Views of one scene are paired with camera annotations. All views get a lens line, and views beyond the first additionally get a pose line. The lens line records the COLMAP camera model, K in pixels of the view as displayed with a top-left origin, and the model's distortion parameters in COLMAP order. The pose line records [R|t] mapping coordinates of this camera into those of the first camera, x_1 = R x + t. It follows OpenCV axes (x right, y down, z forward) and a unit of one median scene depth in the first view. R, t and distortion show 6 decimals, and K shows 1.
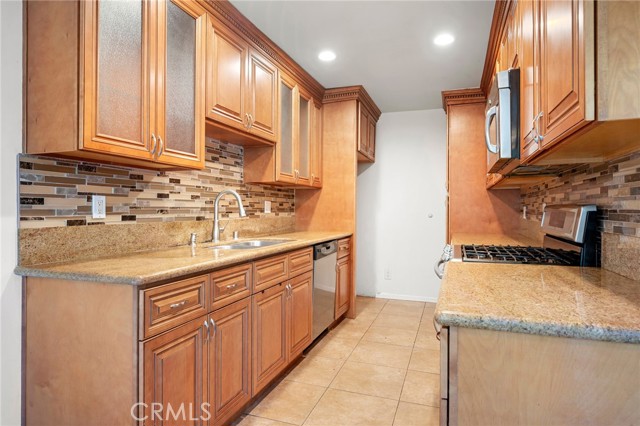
lens RADIAL K [[371.5, 0, 320.5], [0, 371.5, 211.9], [0, 0, 1]] dist [-0.002491, -0.000446]
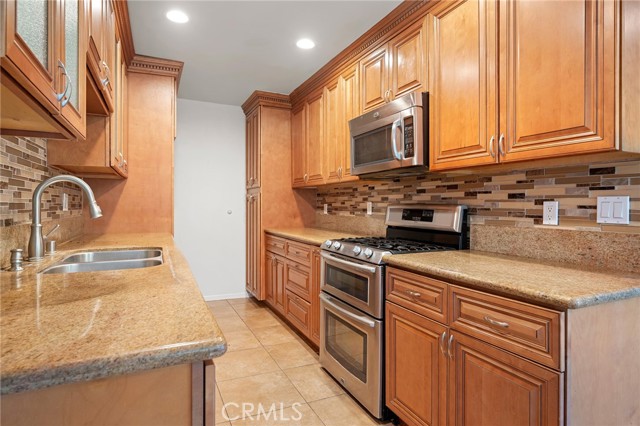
lens RADIAL K [[354.6, 0, 319.9], [0, 354.6, 211.6], [0, 0, 1]] dist [-0.025892, -0.001237]
pose [[0.710706, -0.008616, 0.703436, -0.295506], [-0.000106, 0.999924, 0.012355, -0.004569], [-0.703489, -0.008855, 0.710651, 0.232283]]
